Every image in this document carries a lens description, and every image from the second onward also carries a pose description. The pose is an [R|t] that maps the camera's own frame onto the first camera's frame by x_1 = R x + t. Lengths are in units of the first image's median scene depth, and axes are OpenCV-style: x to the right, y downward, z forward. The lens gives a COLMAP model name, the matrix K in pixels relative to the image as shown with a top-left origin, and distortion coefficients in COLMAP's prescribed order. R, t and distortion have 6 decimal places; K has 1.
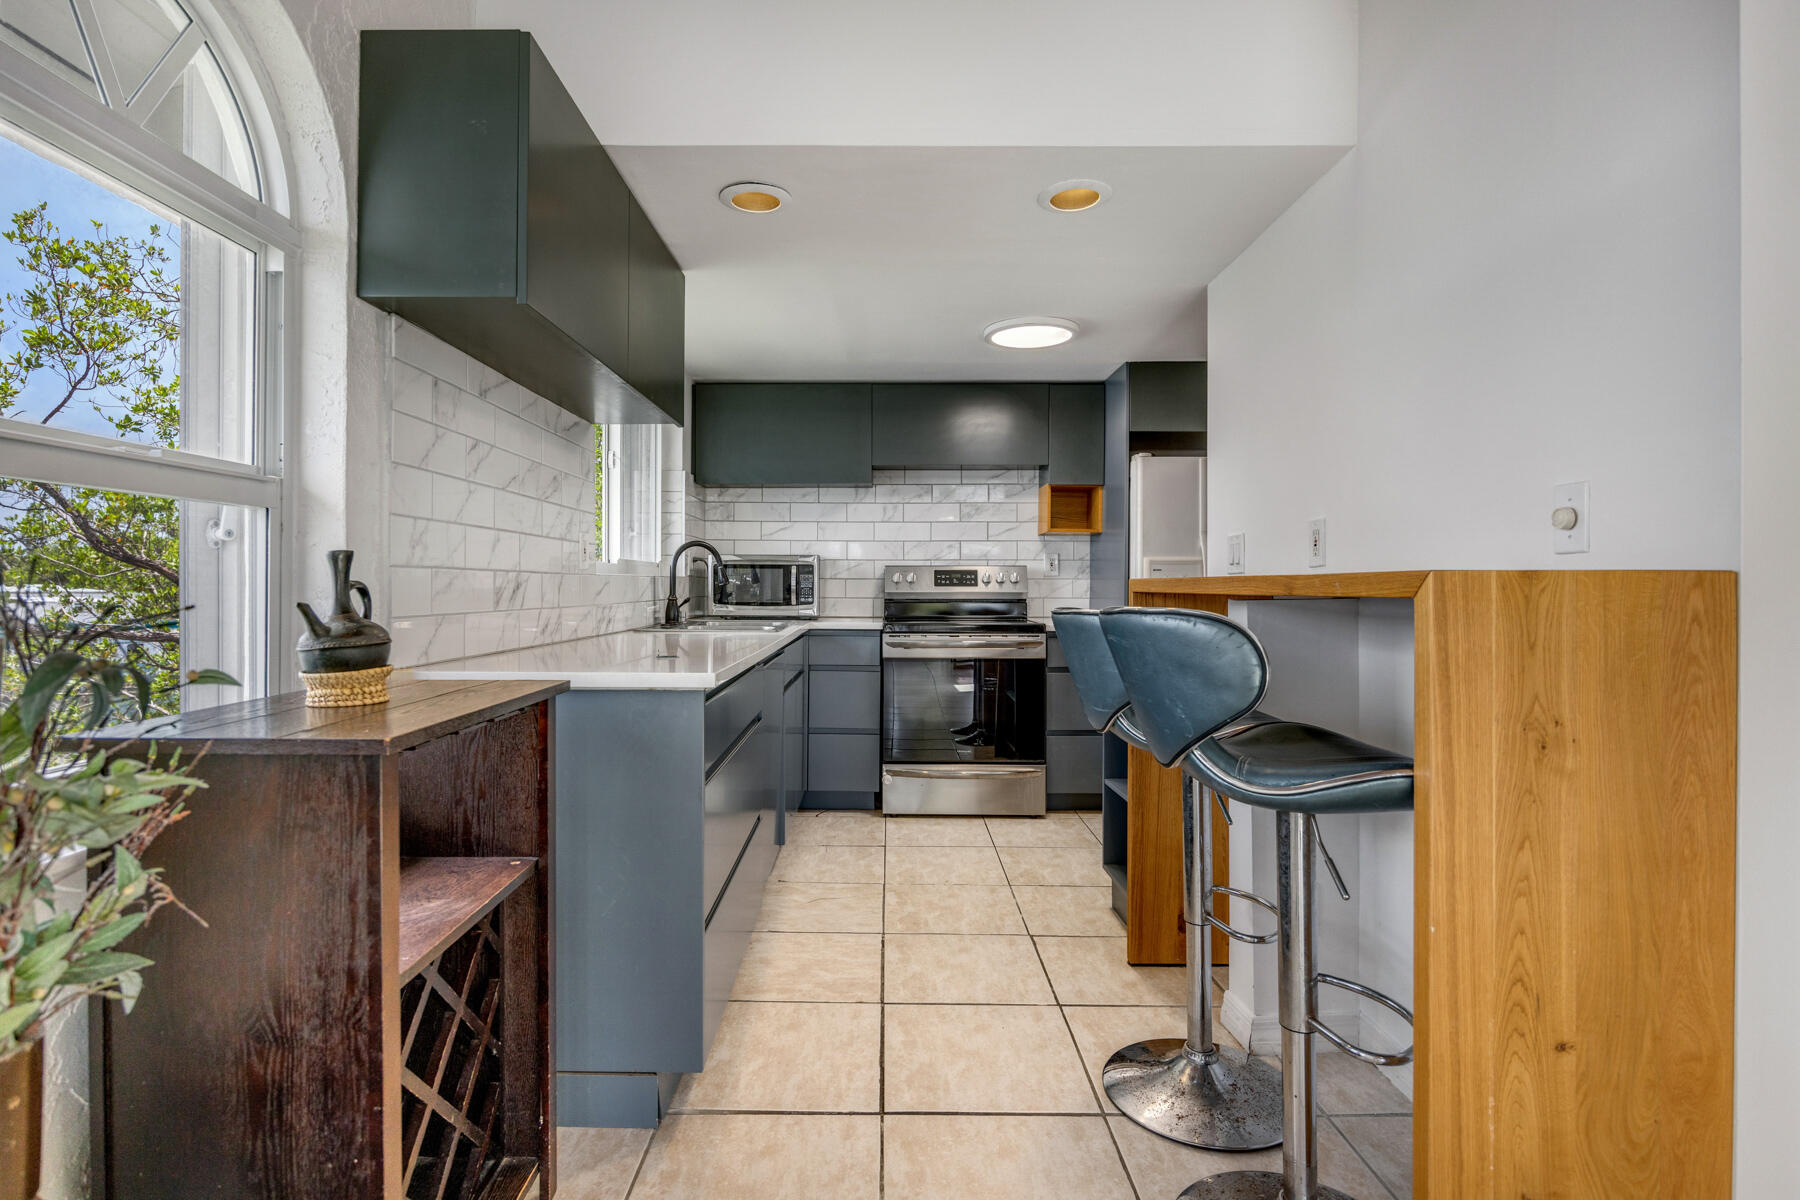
lens RADIAL K [[867.9, 0, 883.4], [0, 867.9, 600.1], [0, 0, 1]] dist [-0.001282, -0.000230]
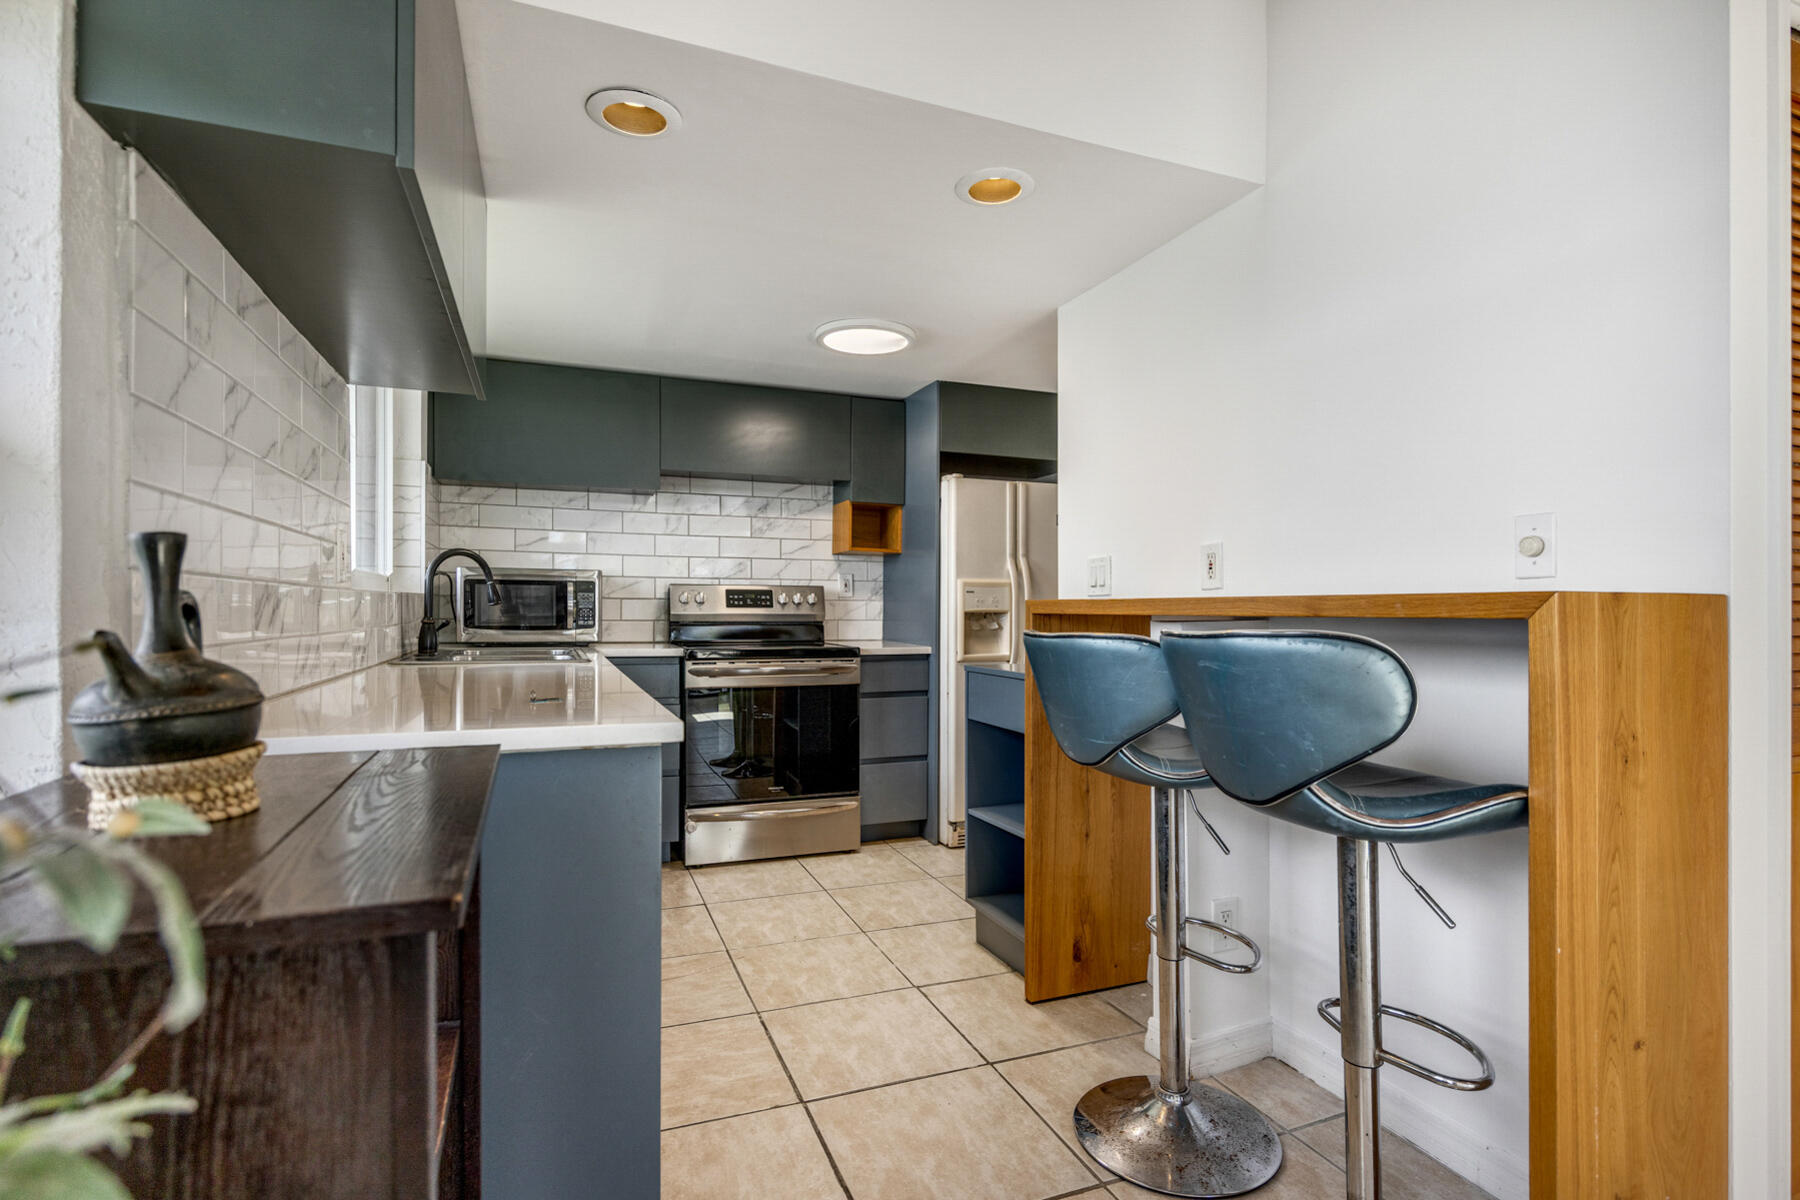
lens RADIAL K [[867.0, 0, 908.3], [0, 867.0, 620.7], [0, 0, 1]] dist [-0.000038, 0.000123]
pose [[0.925983, -0.001936, 0.377560, -0.123541], [0.002700, 0.999995, -0.001494, -0.000288], [-0.377555, 0.002403, 0.925984, 0.101341]]
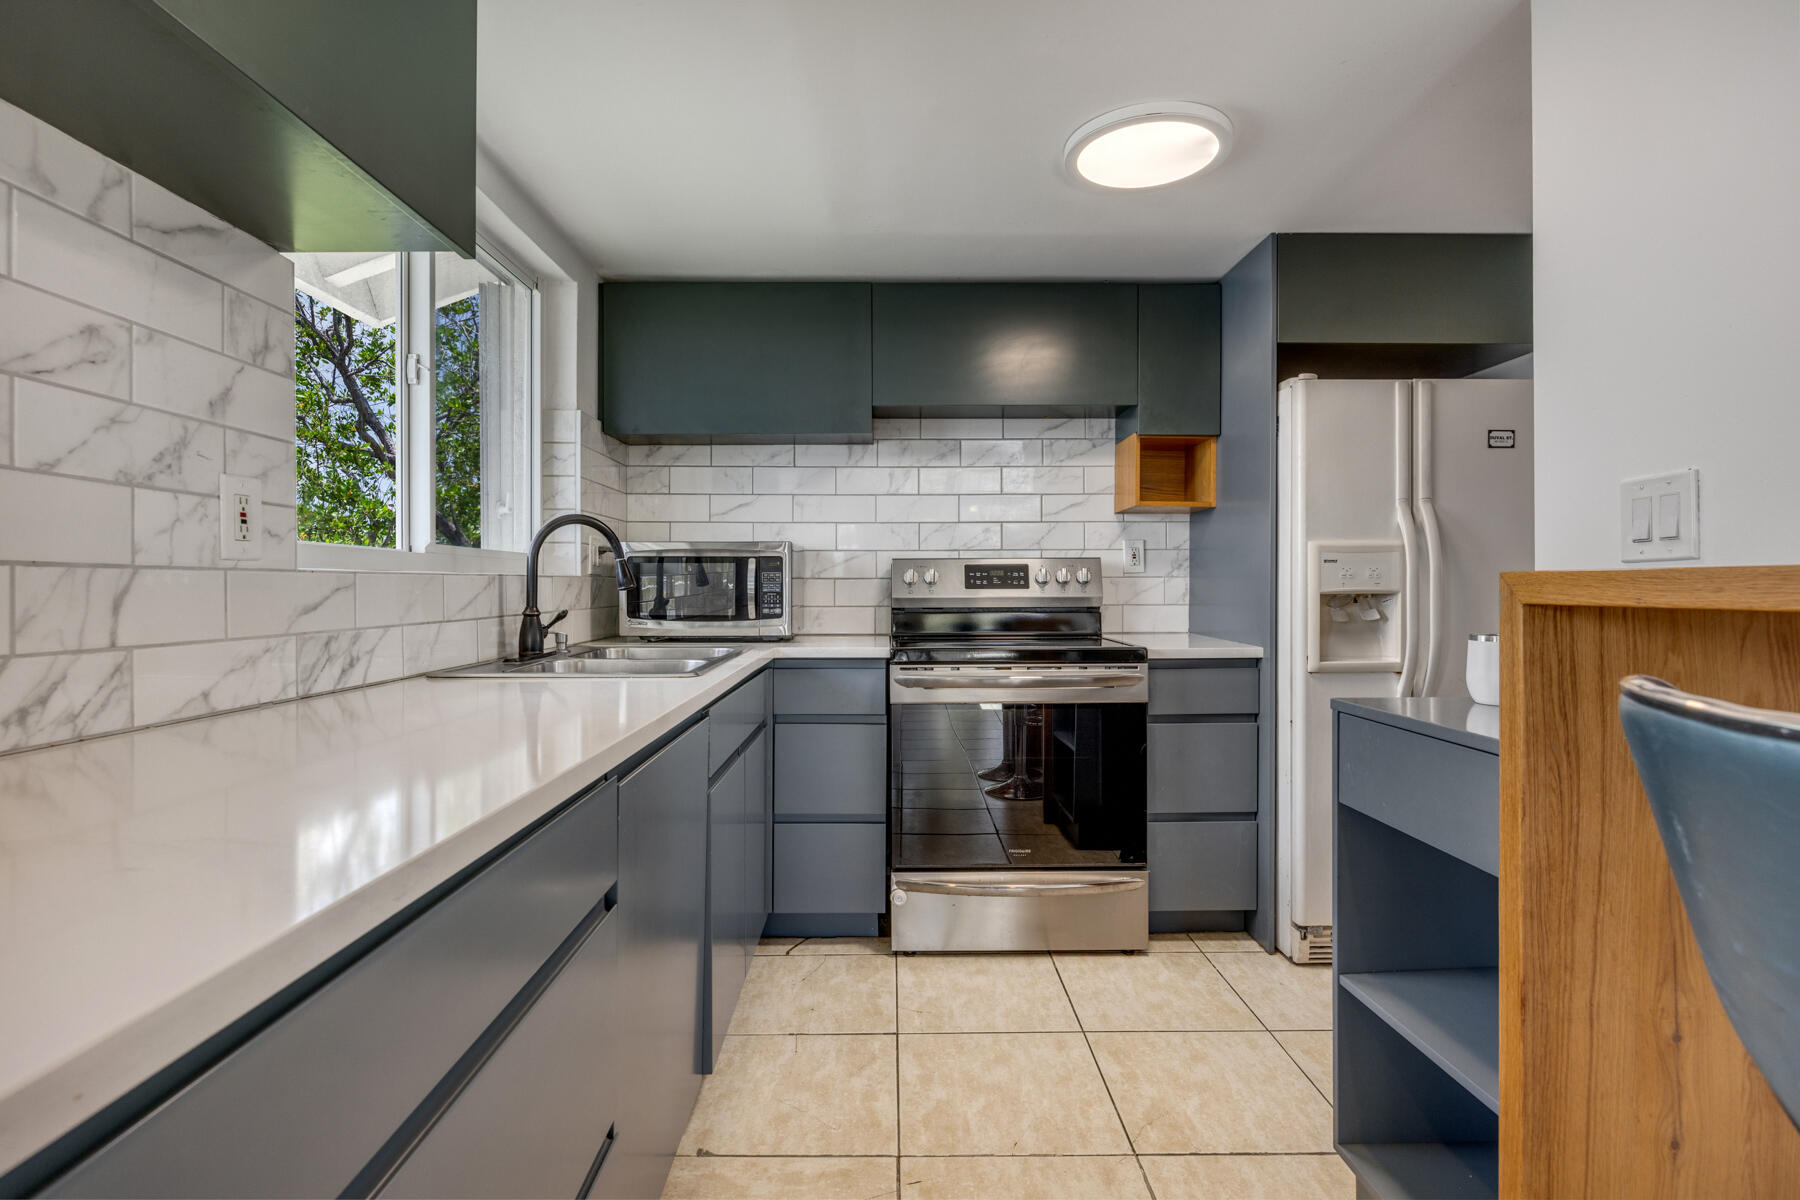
lens RADIAL K [[849.8, 0, 909.0], [0, 849.8, 604.0], [0, 0, 1]] dist [-0.001692, 0.000101]
pose [[0.999826, -0.006541, 0.017456, 0.002461], [0.006469, 0.999970, 0.004226, -0.008127], [-0.017484, -0.004113, 0.999839, 0.386511]]
